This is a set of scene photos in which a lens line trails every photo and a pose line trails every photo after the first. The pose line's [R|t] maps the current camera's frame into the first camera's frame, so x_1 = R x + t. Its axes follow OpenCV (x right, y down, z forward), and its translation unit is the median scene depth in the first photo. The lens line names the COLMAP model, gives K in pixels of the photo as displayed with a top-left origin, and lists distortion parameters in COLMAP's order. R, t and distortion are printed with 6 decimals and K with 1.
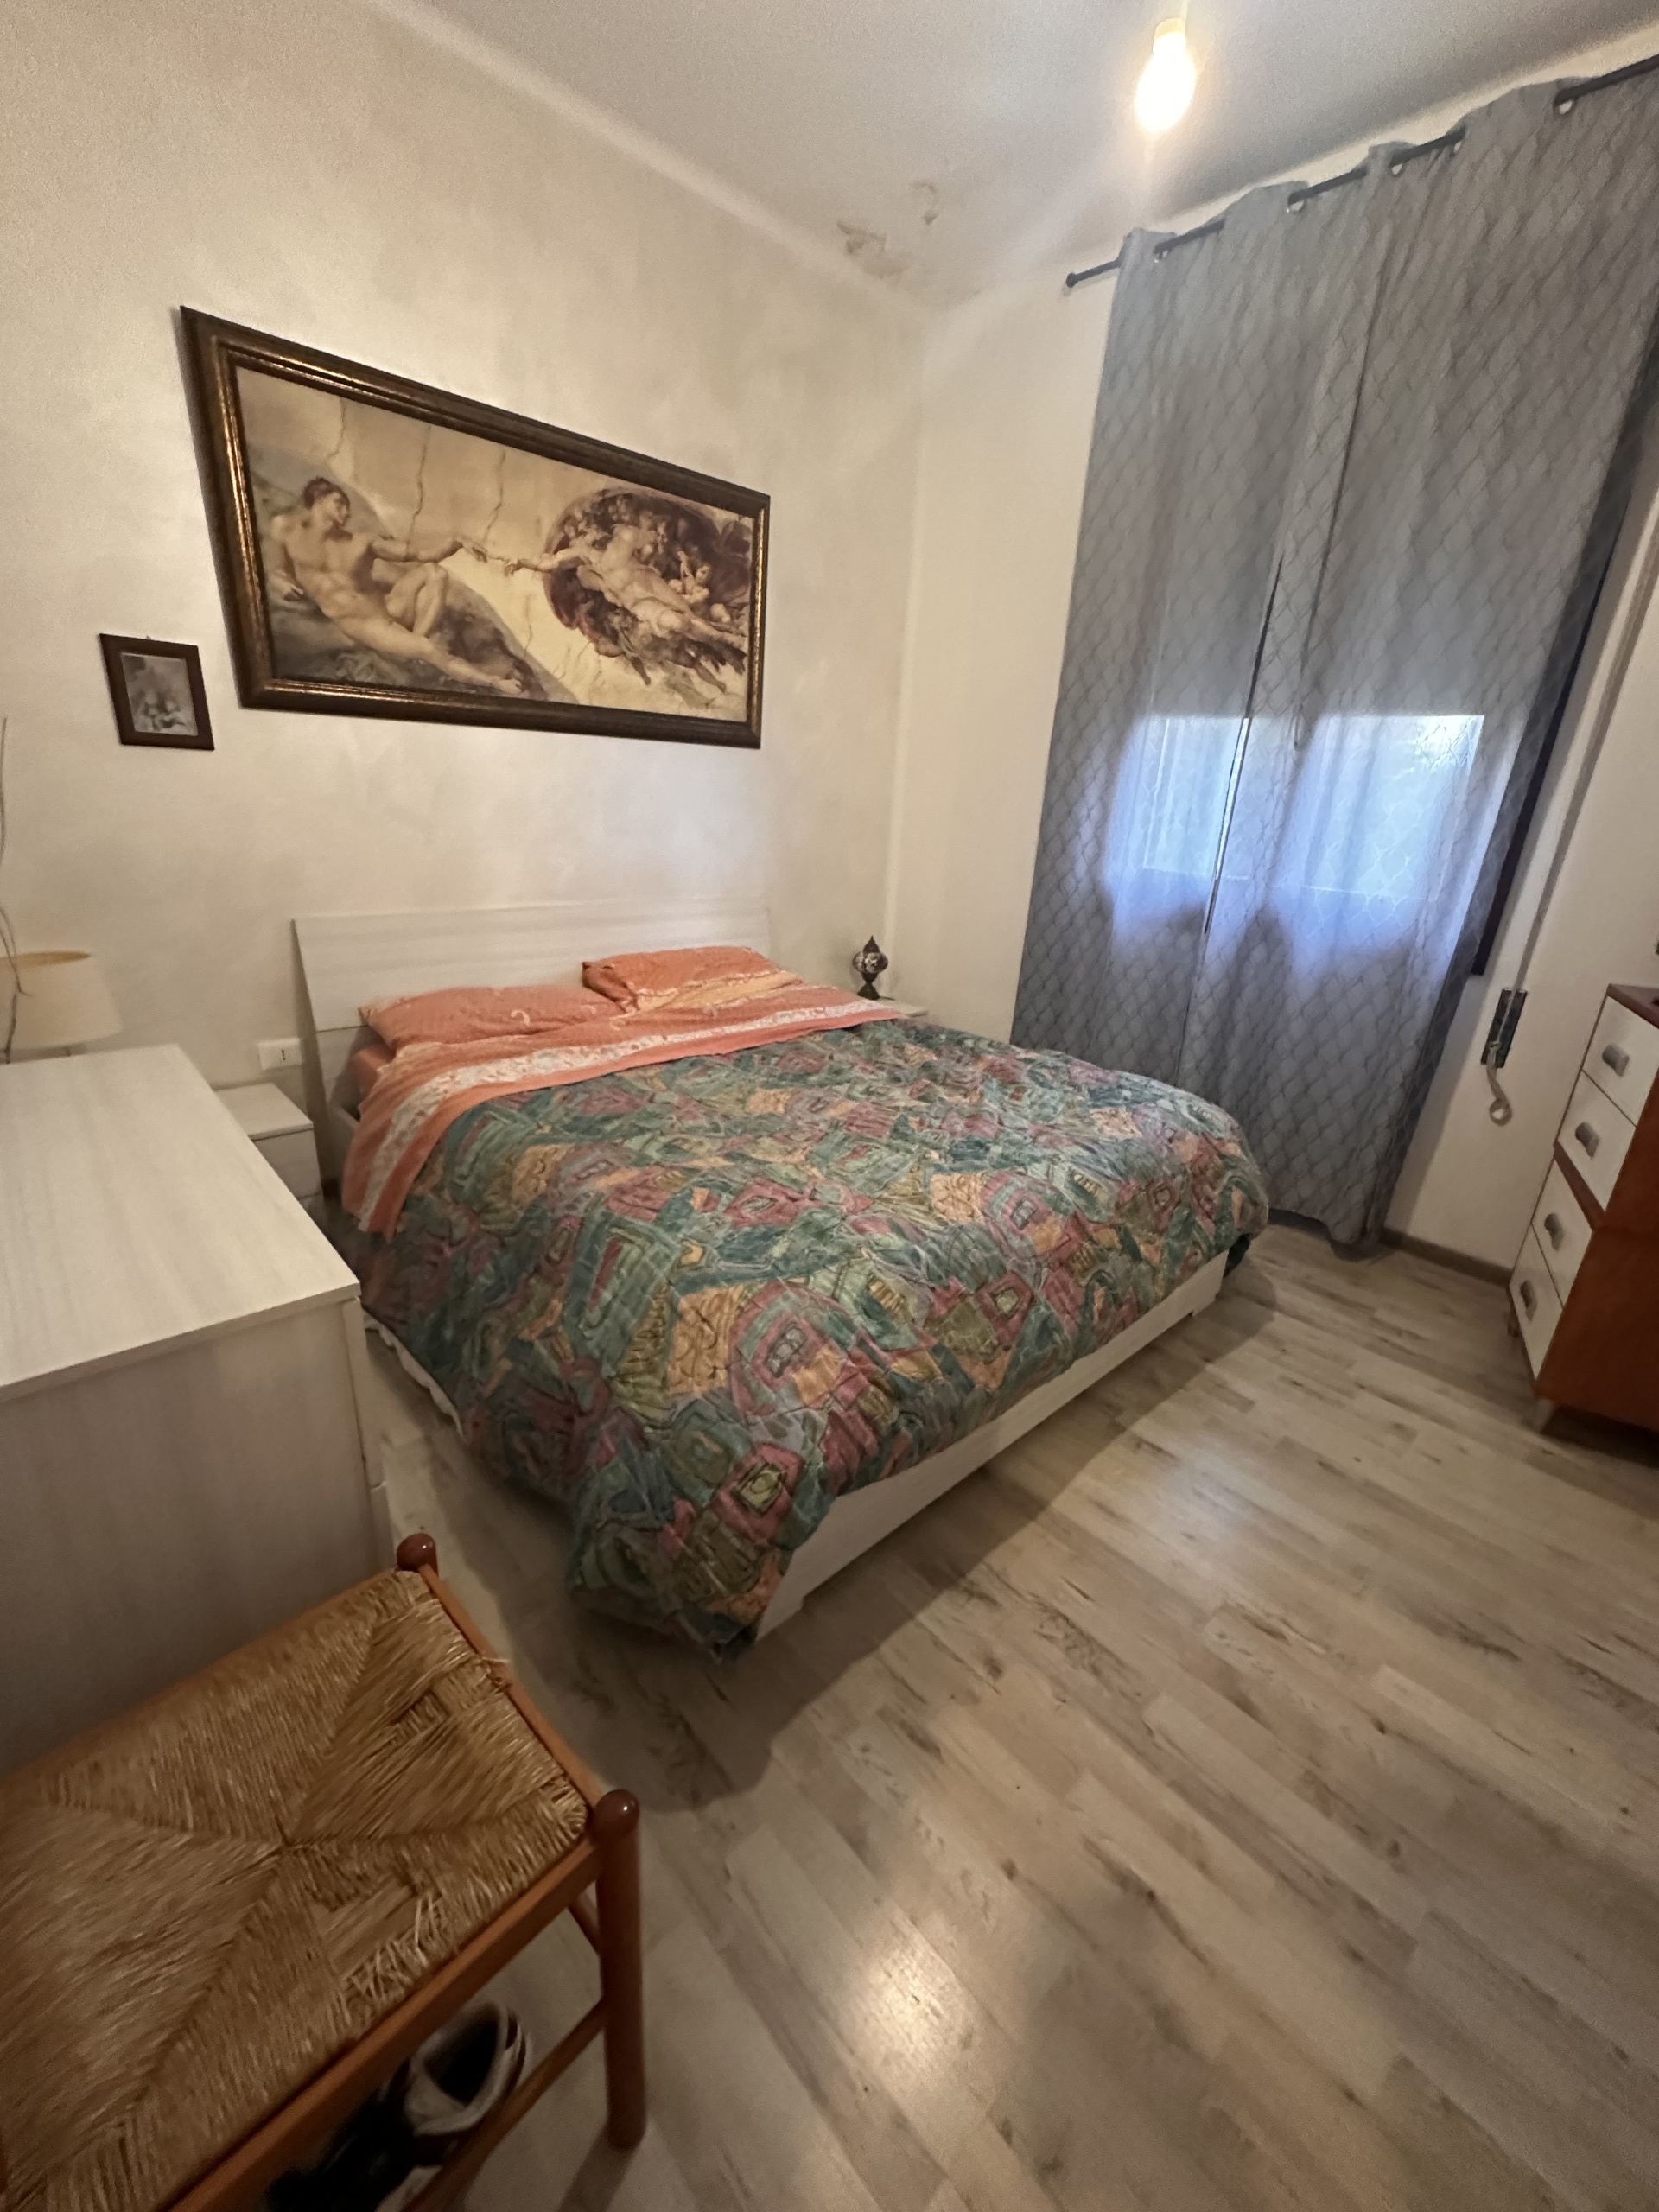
lens RADIAL K [[895.4, 0, 826.6], [0, 895.4, 1106.4], [0, 0, 1]] dist [-0.000212, 0.000453]
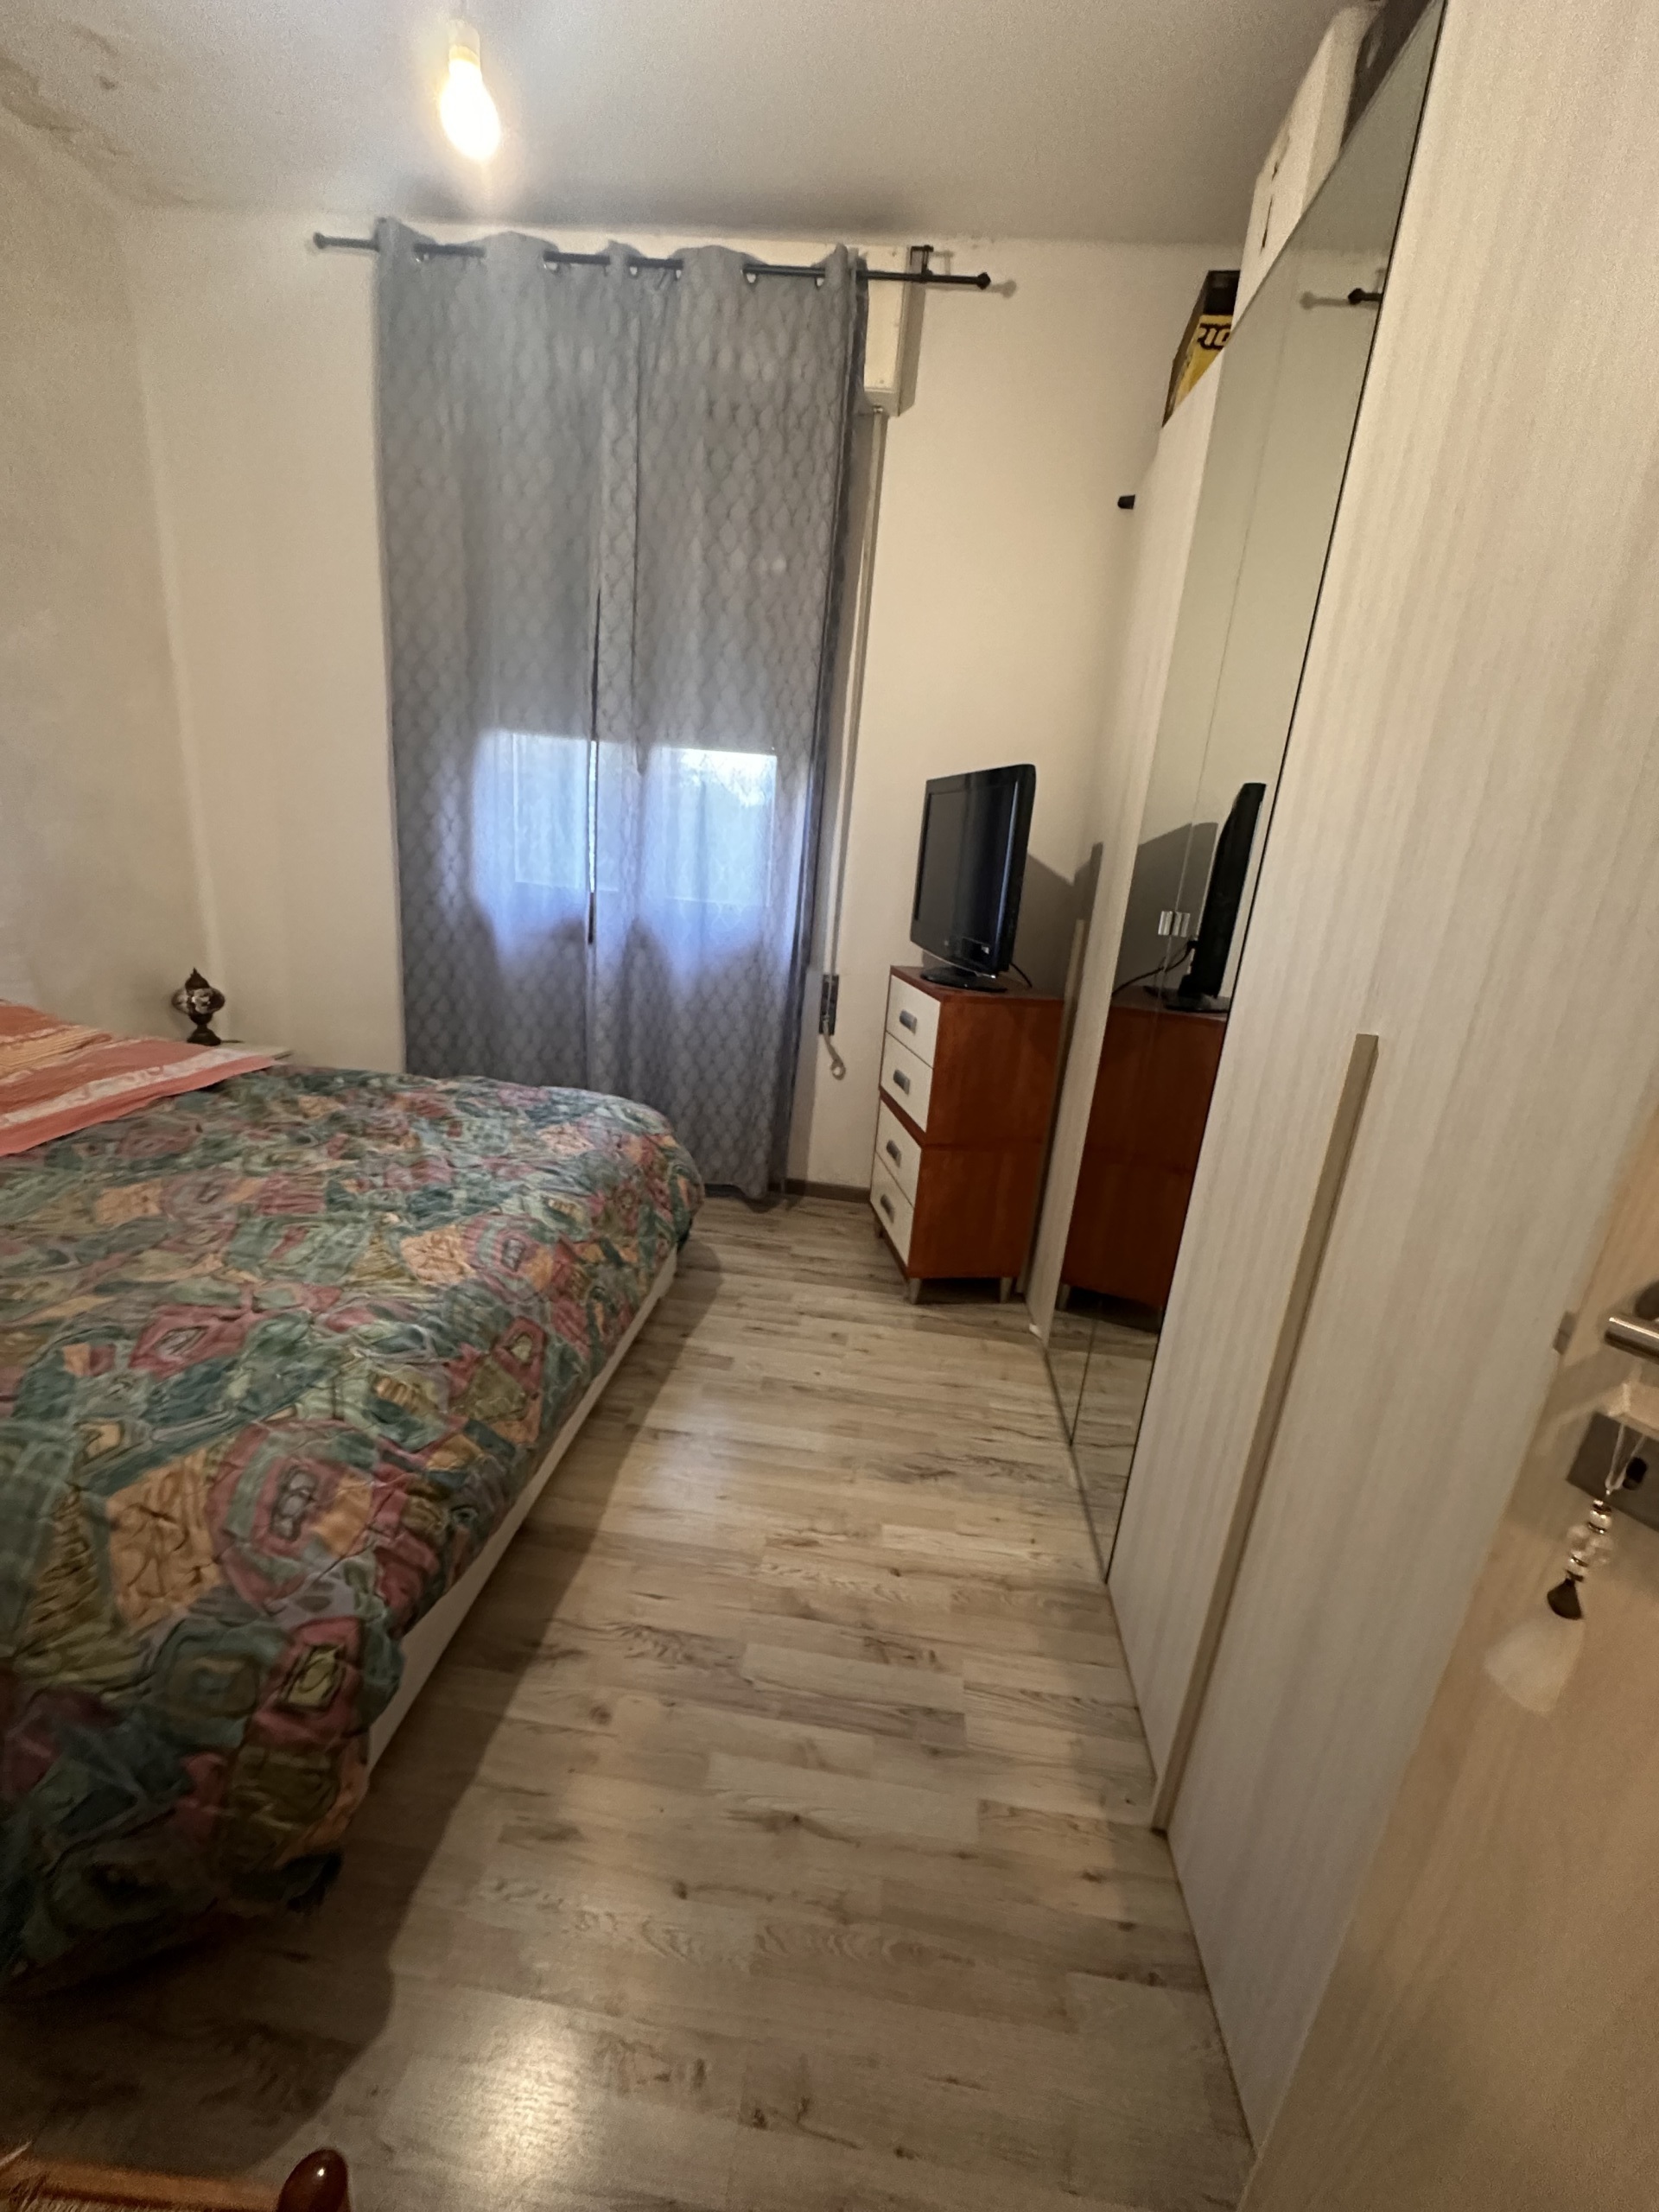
lens RADIAL K [[895.4, 0, 826.6], [0, 895.4, 1106.4], [0, 0, 1]] dist [-0.000212, 0.000453]
pose [[0.754592, -0.177914, 0.631614, -0.090890], [0.176777, 0.982073, 0.065436, -0.034177], [-0.631934, 0.062277, 0.772516, 0.032333]]
